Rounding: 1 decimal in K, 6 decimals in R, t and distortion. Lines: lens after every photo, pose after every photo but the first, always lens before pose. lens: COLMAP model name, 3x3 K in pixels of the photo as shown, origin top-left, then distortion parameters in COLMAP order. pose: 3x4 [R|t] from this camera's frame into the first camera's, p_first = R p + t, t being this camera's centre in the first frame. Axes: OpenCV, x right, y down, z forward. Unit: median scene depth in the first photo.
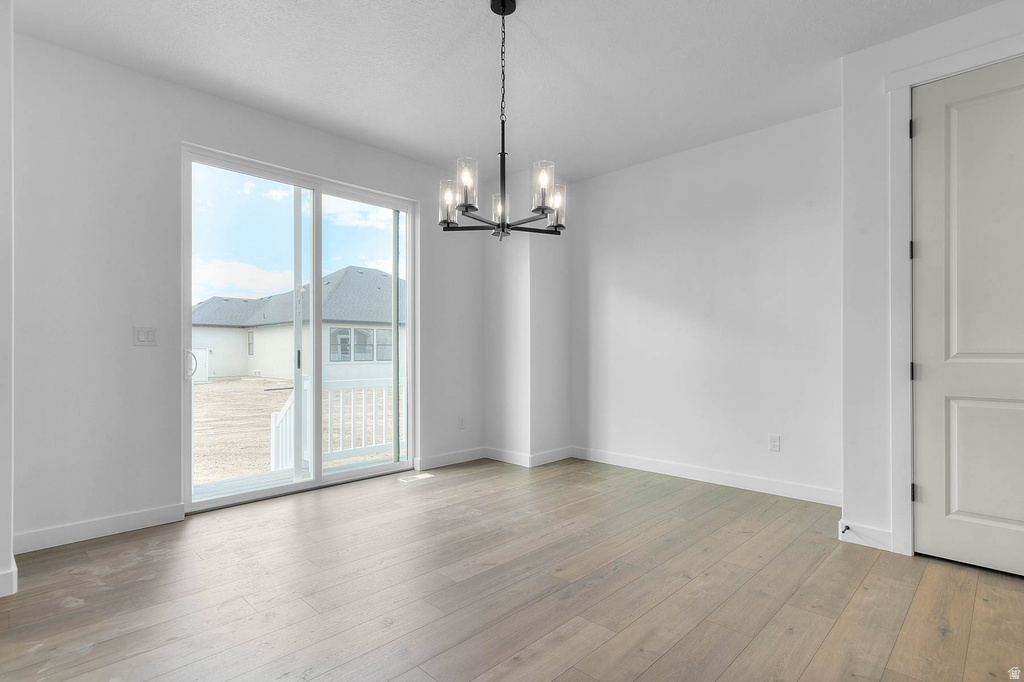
lens RADIAL K [[513.3, 0, 516.3], [0, 513.3, 344.7], [0, 0, 1]] dist [0.002961, 0.000335]
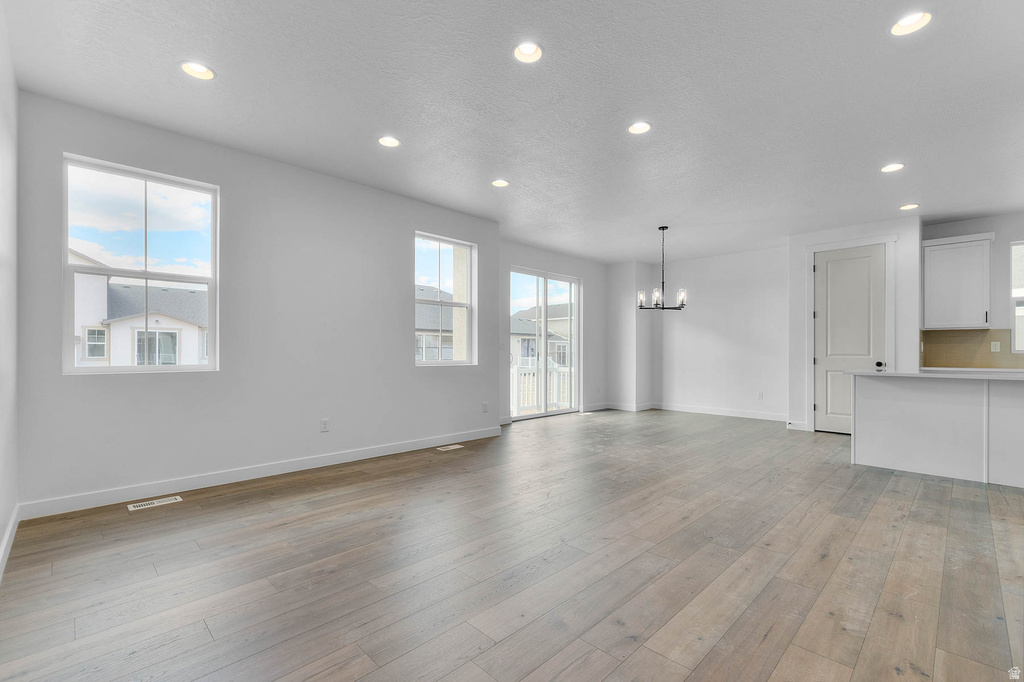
lens RADIAL K [[453.2, 0, 517.6], [0, 453.2, 349.6], [0, 0, 1]] dist [0.000265, 0.002145]
pose [[0.999921, 0.001997, -0.012428, -0.483765], [-0.001933, 0.999985, 0.005162, -0.011130], [0.012438, -0.005137, 0.999909, -0.900306]]
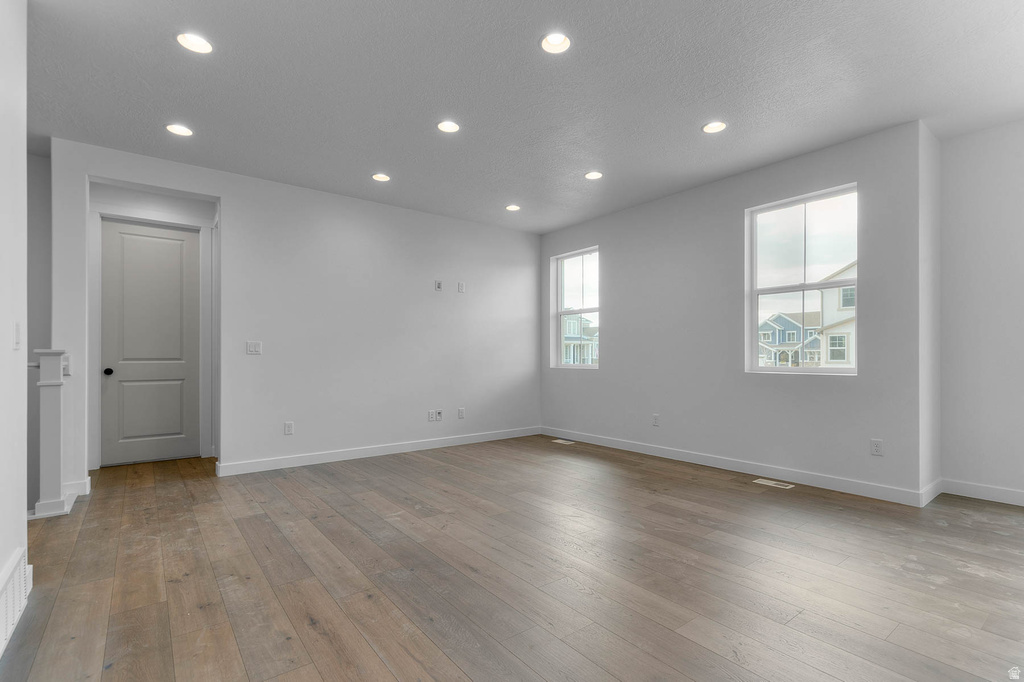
lens RADIAL K [[473.7, 0, 518.3], [0, 473.7, 349.5], [0, 0, 1]] dist [0.008562, 0.000325]
pose [[-0.134877, -0.012568, -0.990783, 0.372419], [0.012621, 0.999817, -0.014400, -0.001201], [0.990782, -0.014447, -0.134694, -0.016361]]
